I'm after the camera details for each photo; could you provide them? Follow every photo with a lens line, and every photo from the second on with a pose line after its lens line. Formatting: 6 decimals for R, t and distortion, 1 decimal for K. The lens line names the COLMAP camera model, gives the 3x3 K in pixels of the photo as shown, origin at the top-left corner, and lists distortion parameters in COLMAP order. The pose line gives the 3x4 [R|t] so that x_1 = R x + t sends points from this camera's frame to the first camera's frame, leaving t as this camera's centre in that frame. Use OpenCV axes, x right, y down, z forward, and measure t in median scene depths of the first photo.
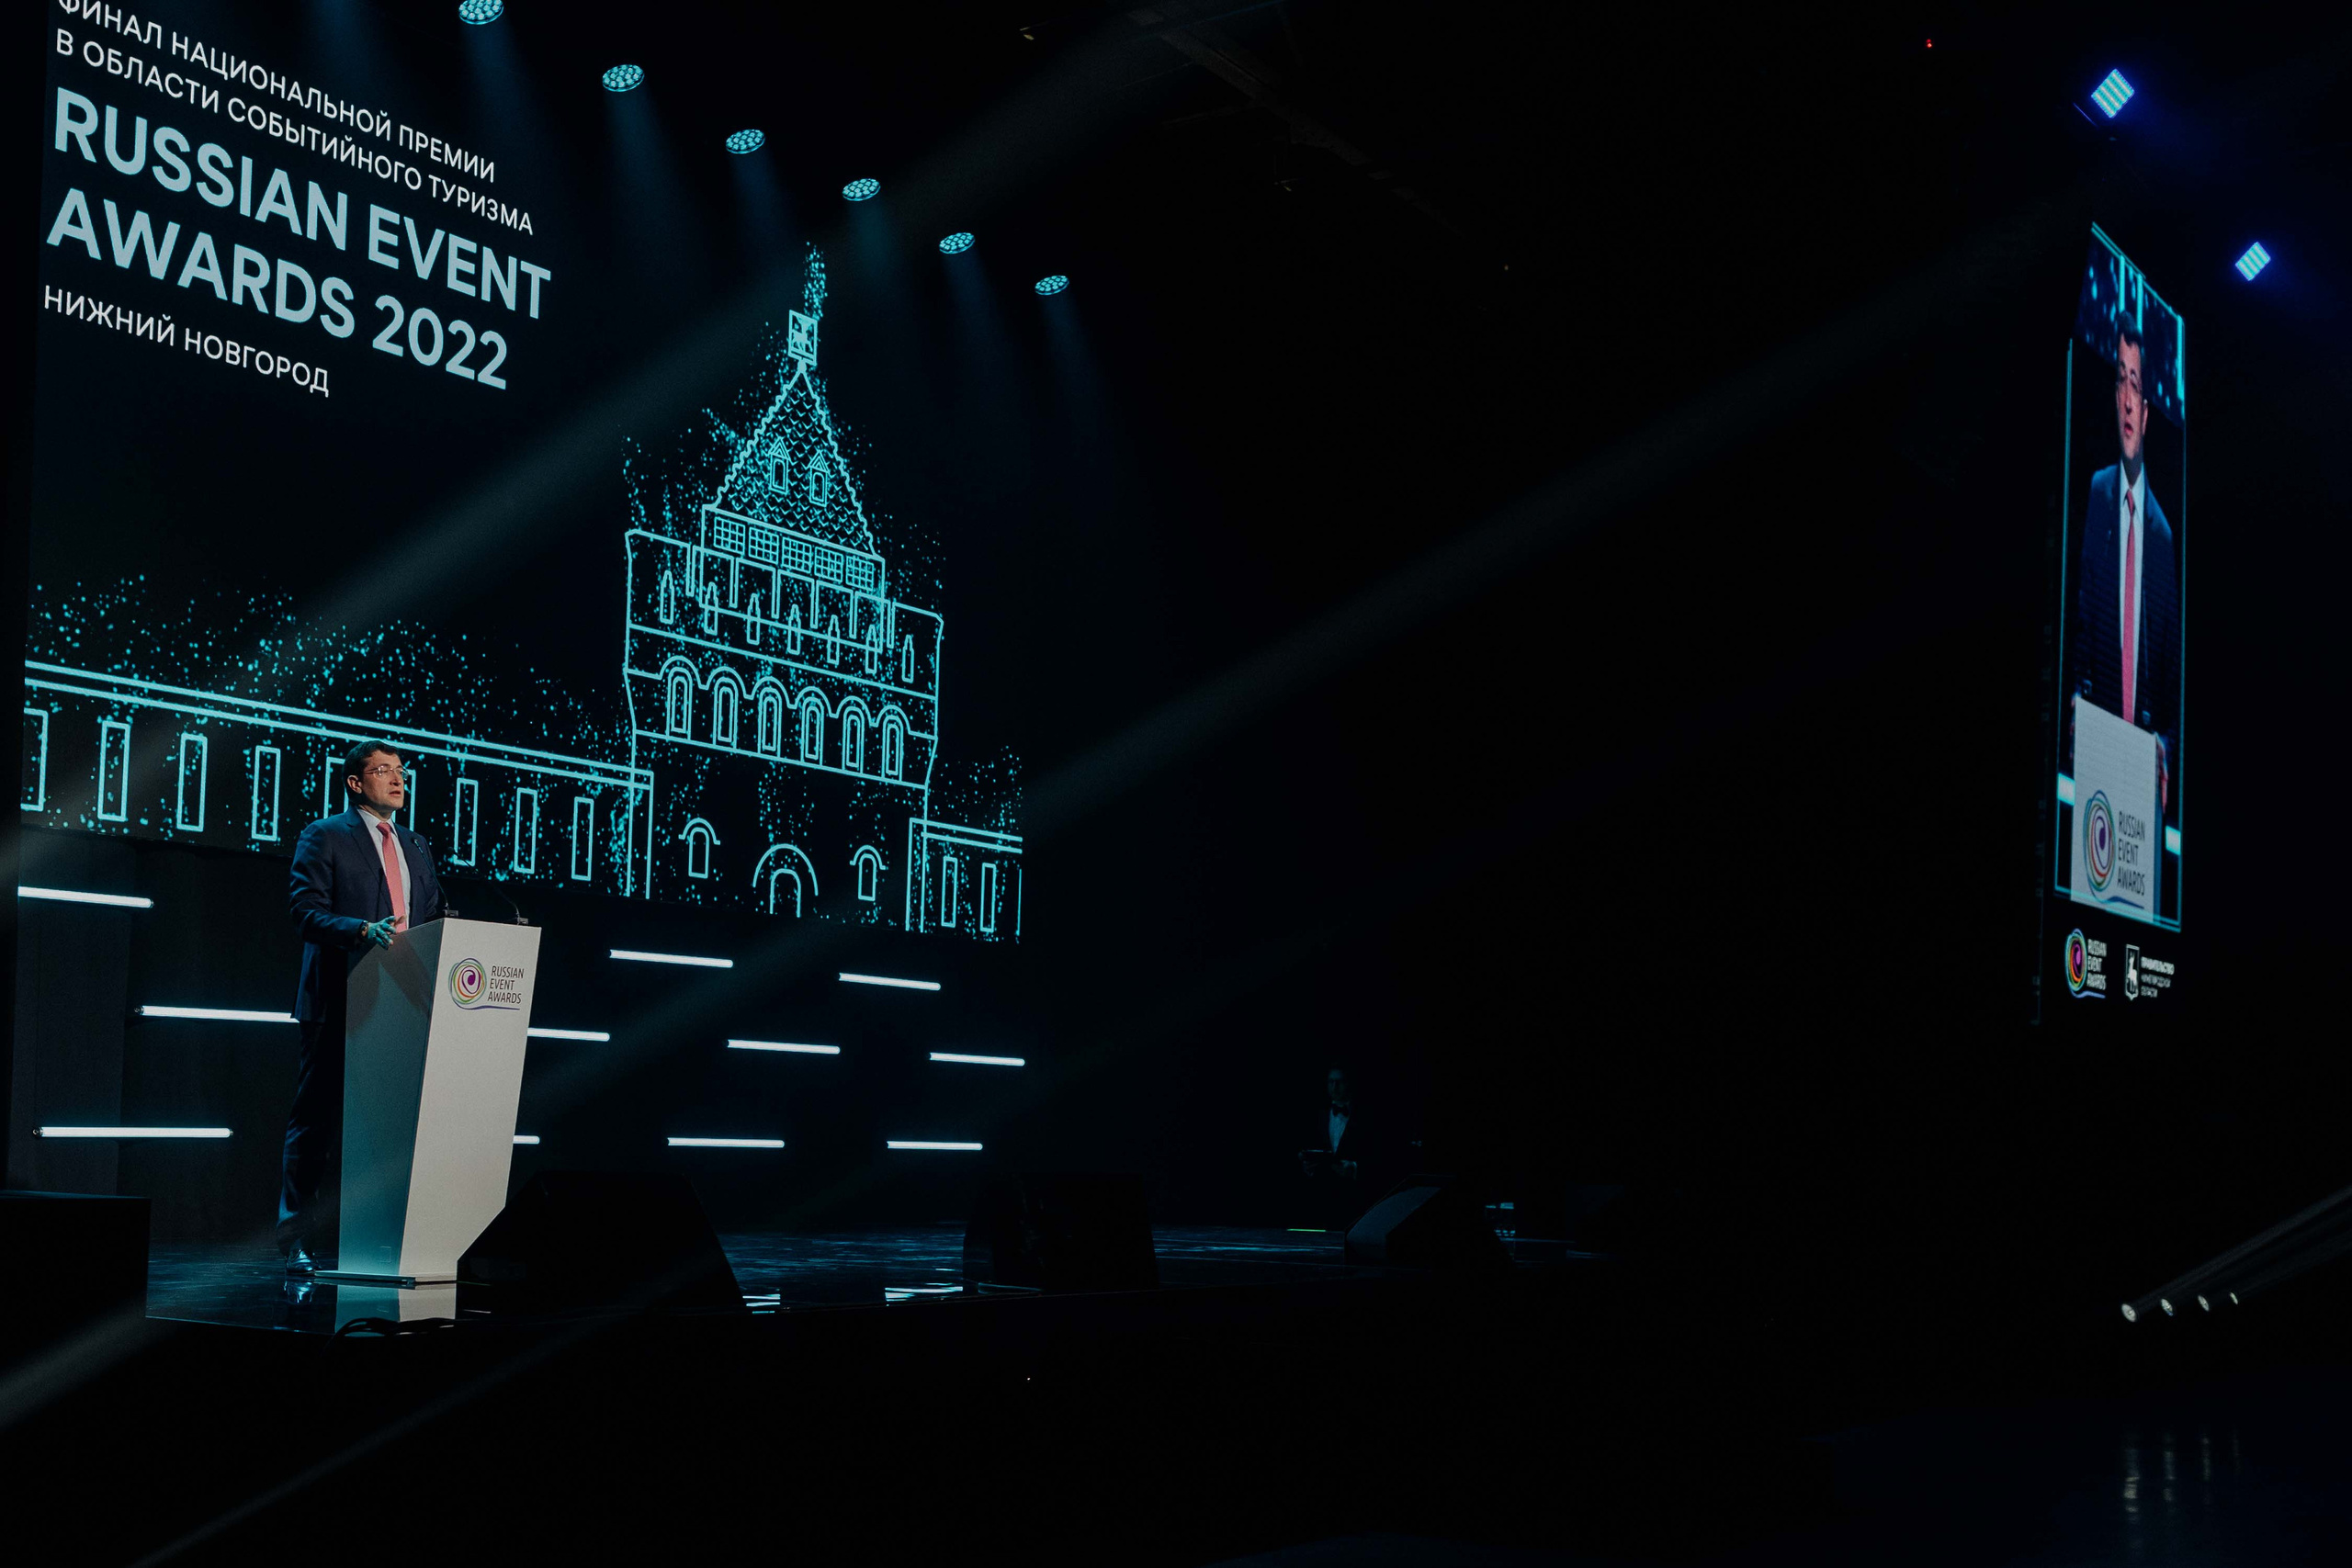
lens RADIAL K [[2847.0, 0, 1174.8], [0, 2847.0, 955.0], [0, 0, 1]] dist [-0.002491, -0.028578]
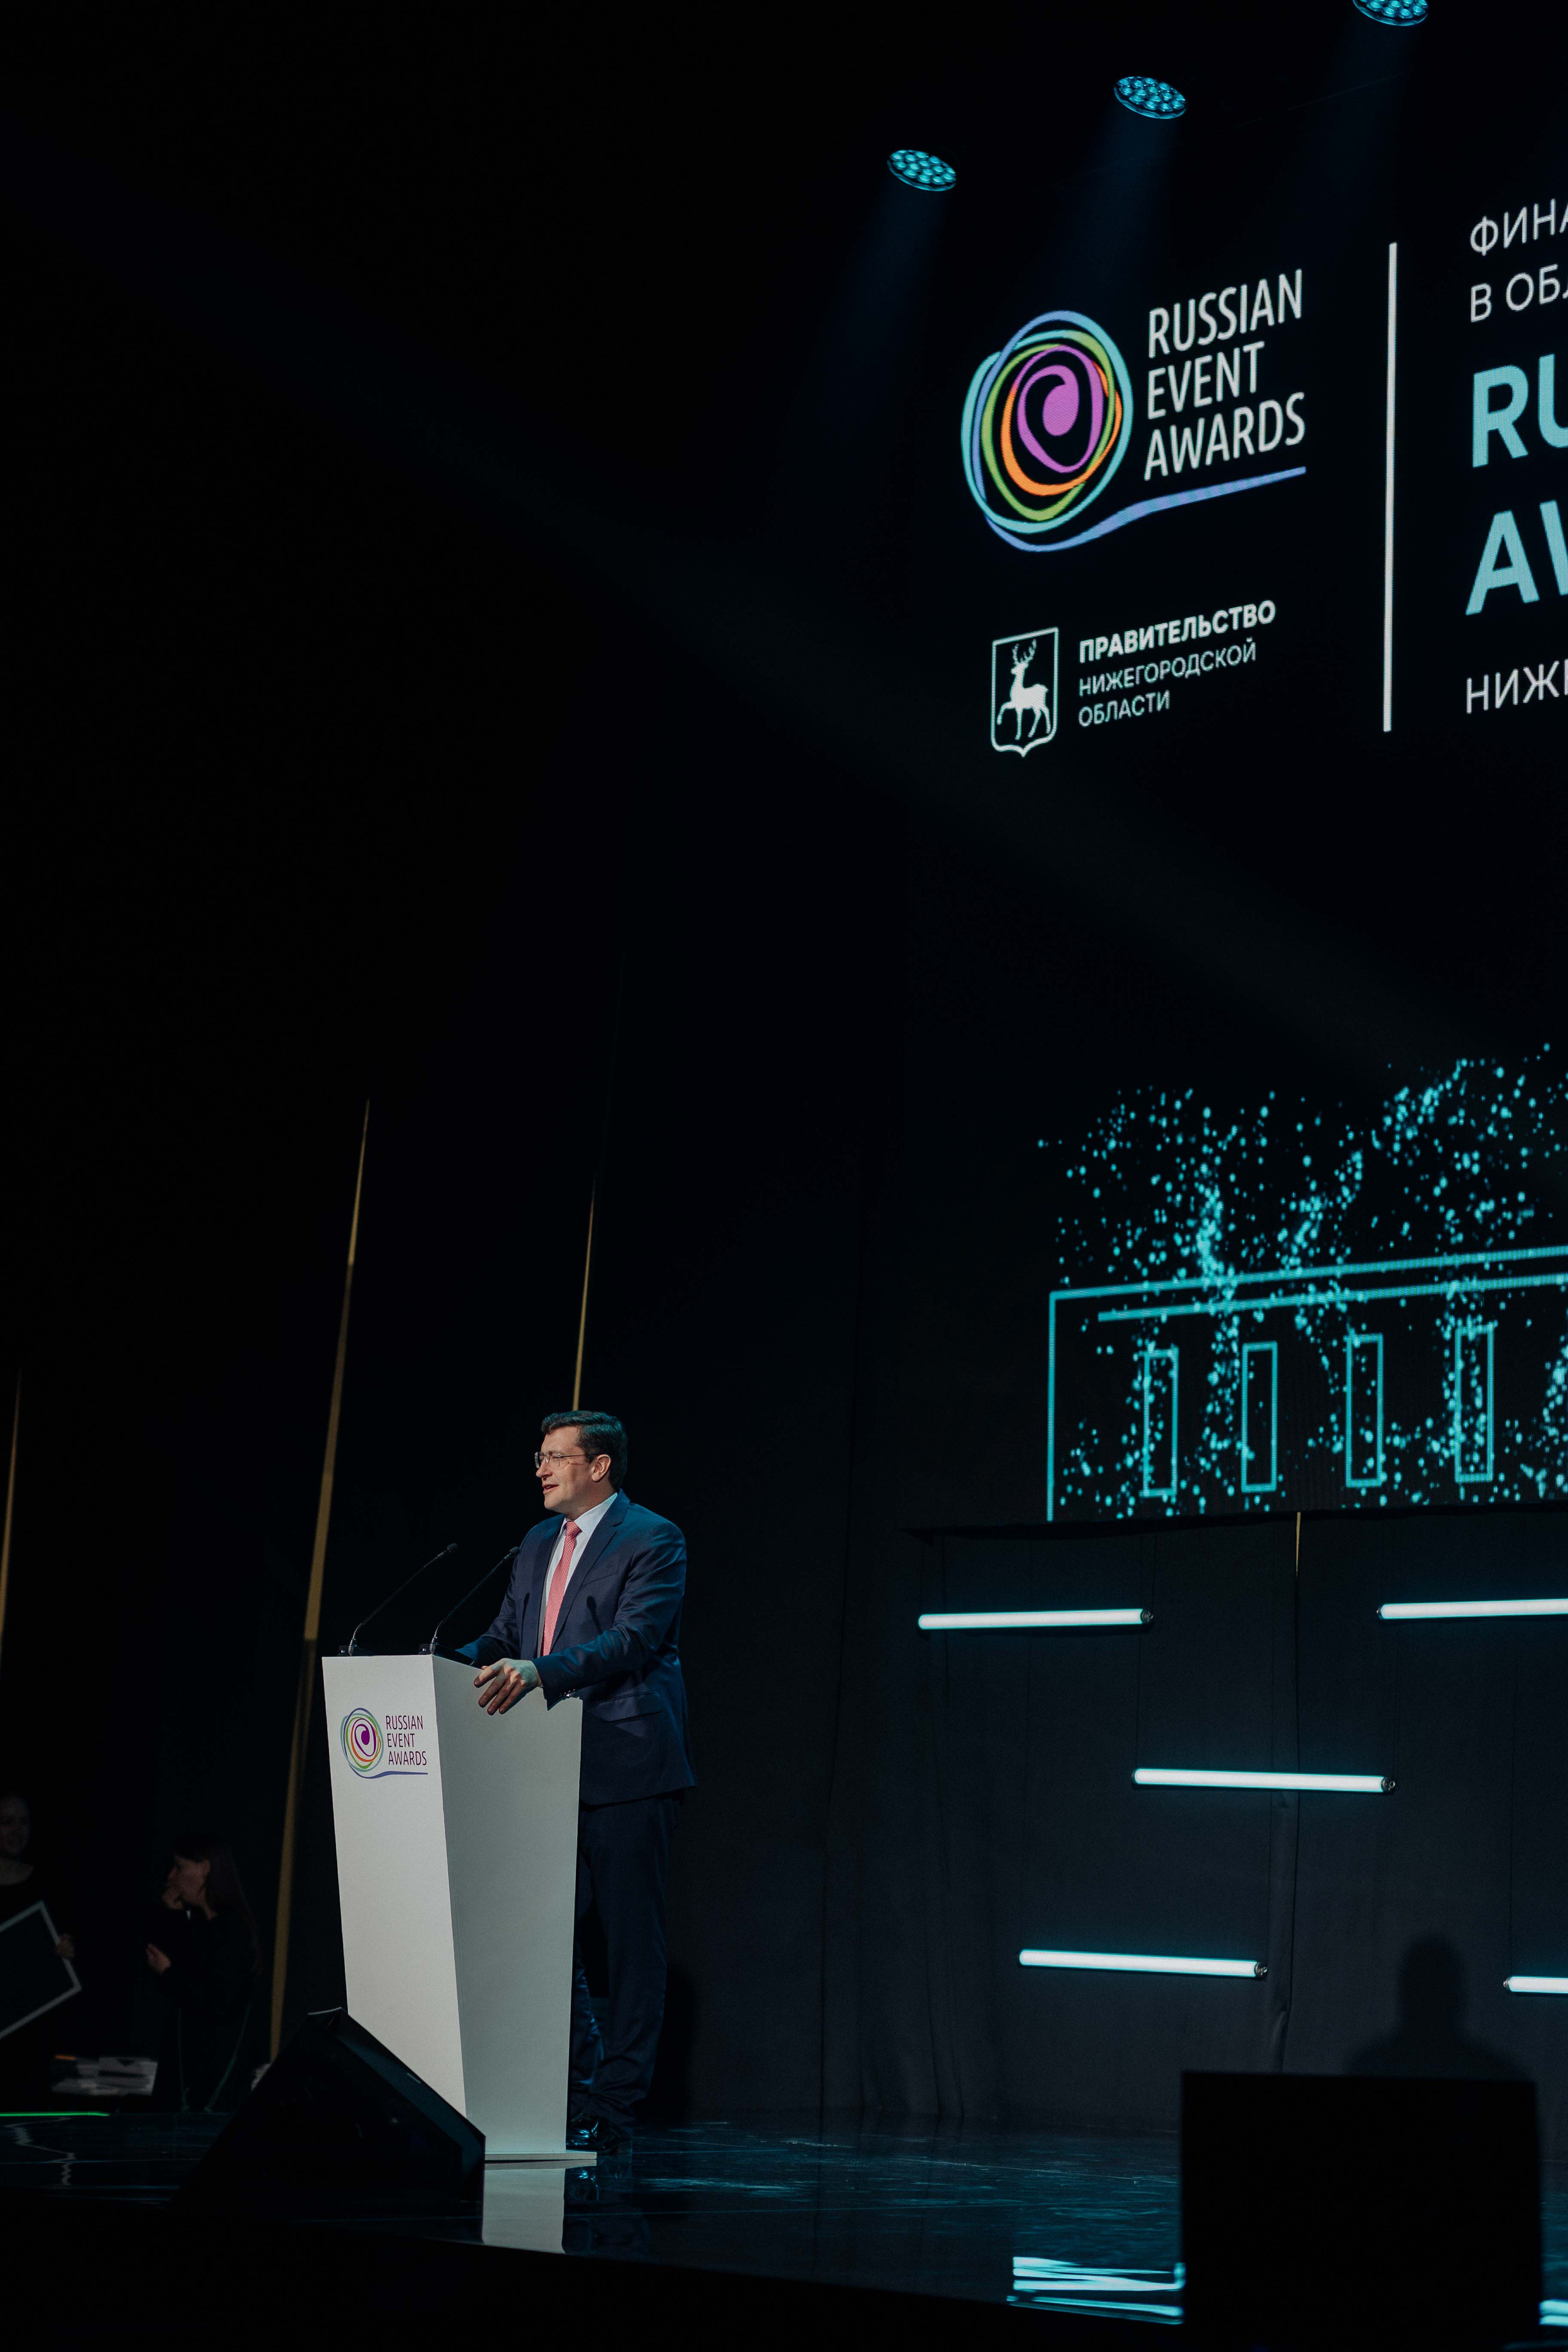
lens RADIAL K [[5548.2, 0, 779.2], [0, 5548.2, 1176.1], [0, 0, 1]] dist [-0.011685, 0.004977]
pose [[-0.300751, -0.143231, -0.942886, 0.783613], [0.034520, 0.986375, -0.160848, 0.072384], [0.953078, -0.080923, -0.291709, 1.131233]]
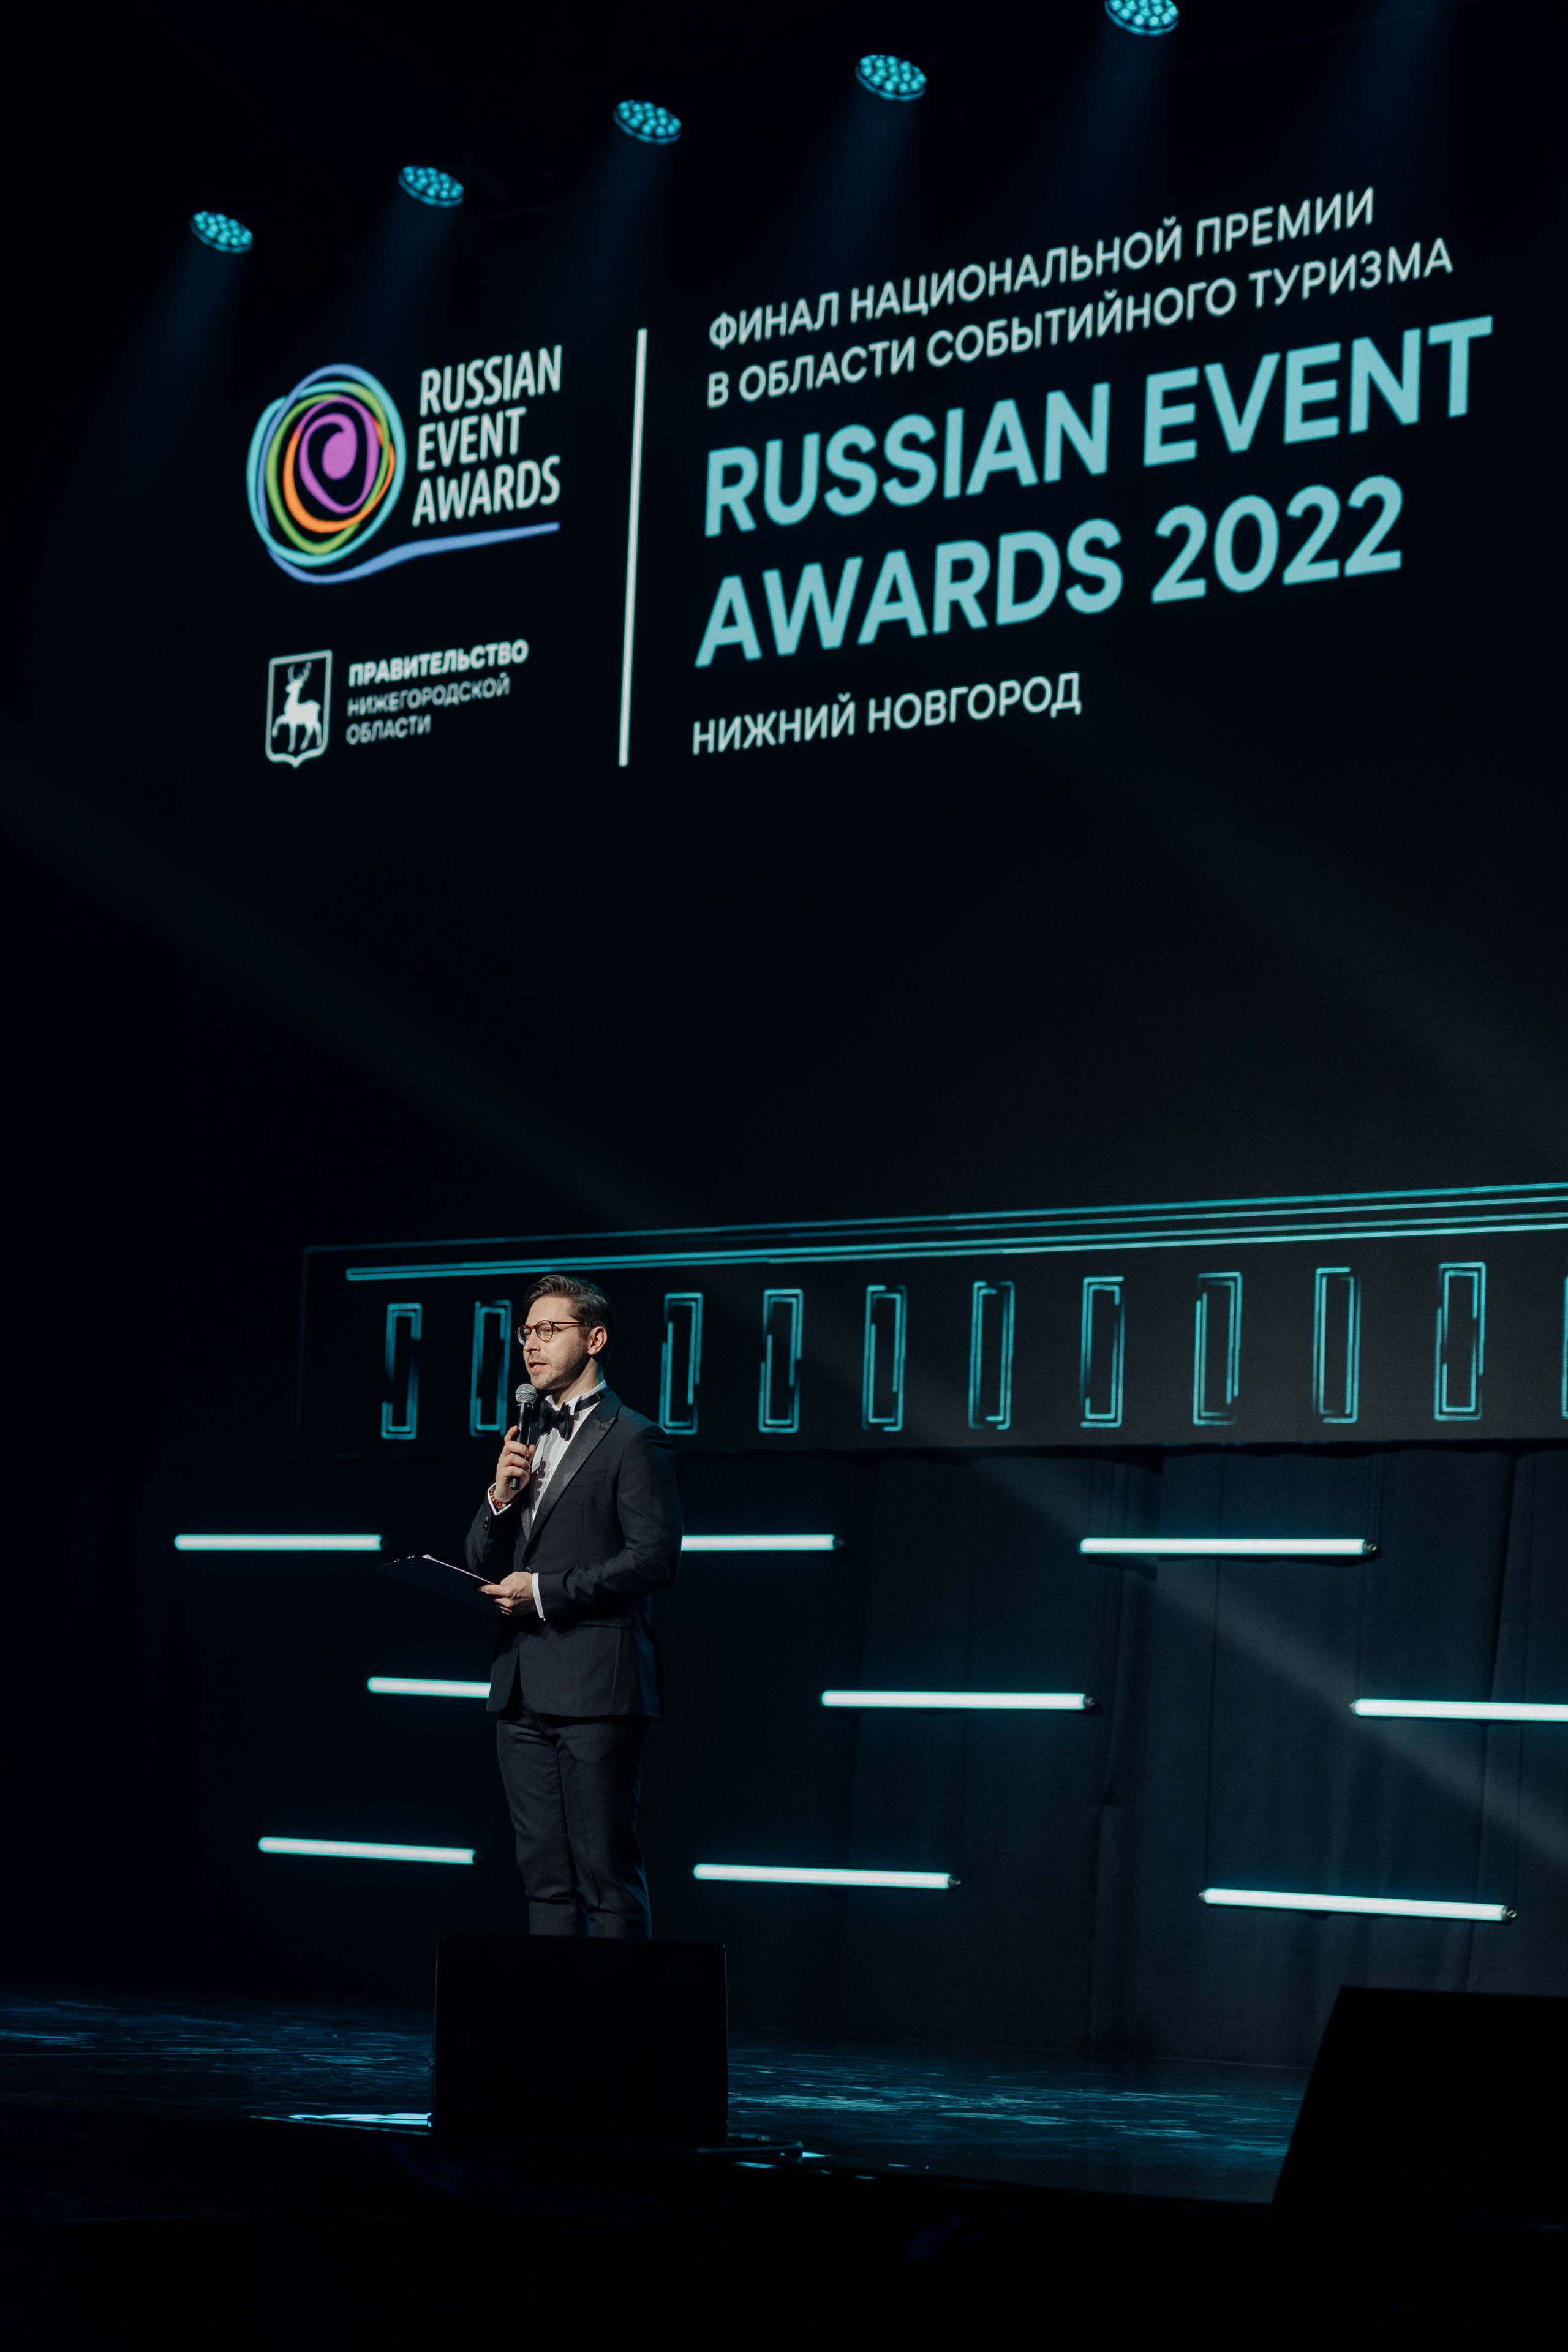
lens RADIAL K [[5548.2, 0, 779.2], [0, 5548.2, 1176.1], [0, 0, 1]] dist [-0.011685, 0.004977]
pose [[-0.158587, -0.133662, -0.978256, 0.932249], [0.024172, 0.989972, -0.139181, 0.077628], [0.987049, -0.045719, -0.153765, 1.155641]]
